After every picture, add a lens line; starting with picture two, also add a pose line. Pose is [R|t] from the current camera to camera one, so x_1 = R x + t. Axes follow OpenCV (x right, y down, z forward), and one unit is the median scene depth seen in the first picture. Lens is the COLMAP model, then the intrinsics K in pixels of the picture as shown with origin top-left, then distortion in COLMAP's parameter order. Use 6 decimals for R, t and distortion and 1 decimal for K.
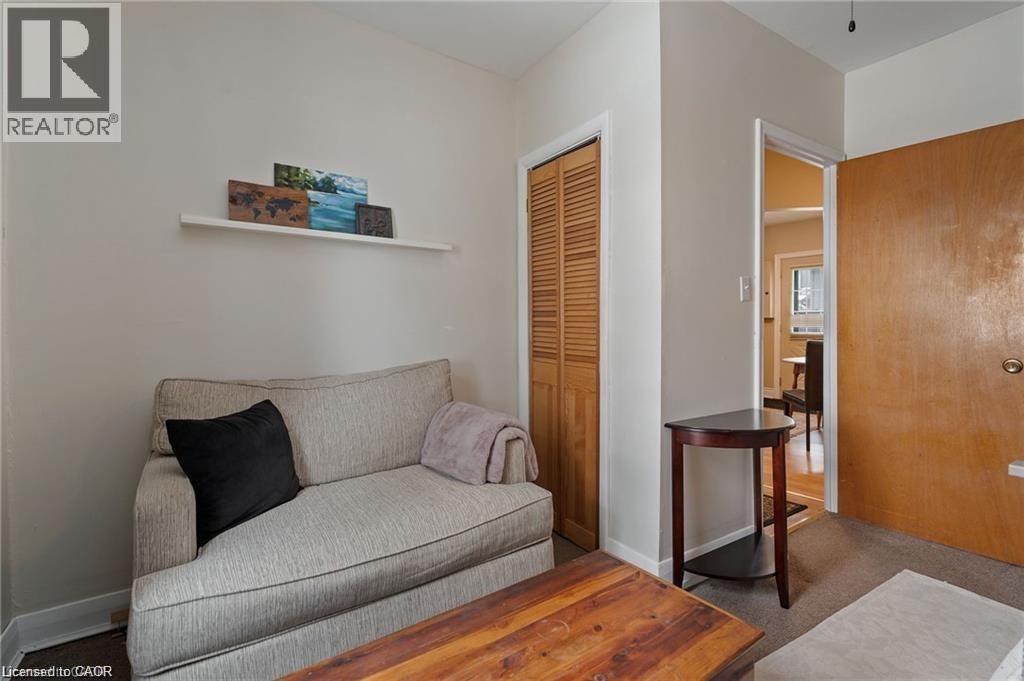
lens RADIAL K [[476.2, 0, 516.2], [0, 476.2, 335.0], [0, 0, 1]] dist [-0.000273, 0.000029]
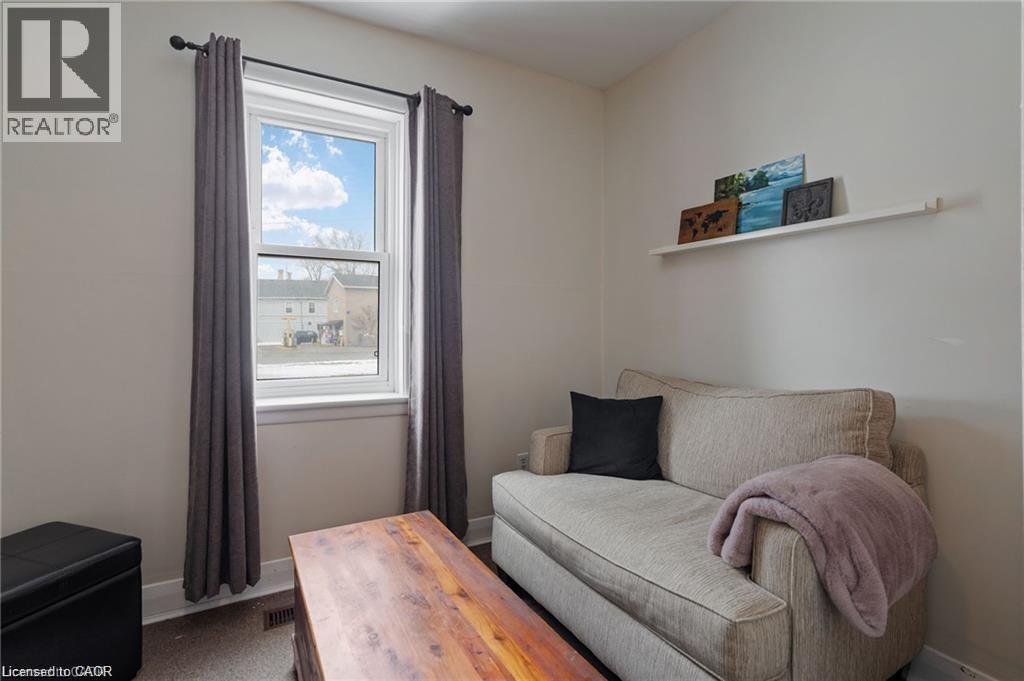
lens RADIAL K [[476.2, 0, 516.4], [0, 476.2, 332.7], [0, 0, 1]] dist [-0.000273, 0.000029]
pose [[-0.095556, 0.017808, -0.995265, 0.593230], [-0.022276, 0.999551, 0.020023, -0.030925], [0.995175, 0.024084, -0.095116, 0.657449]]
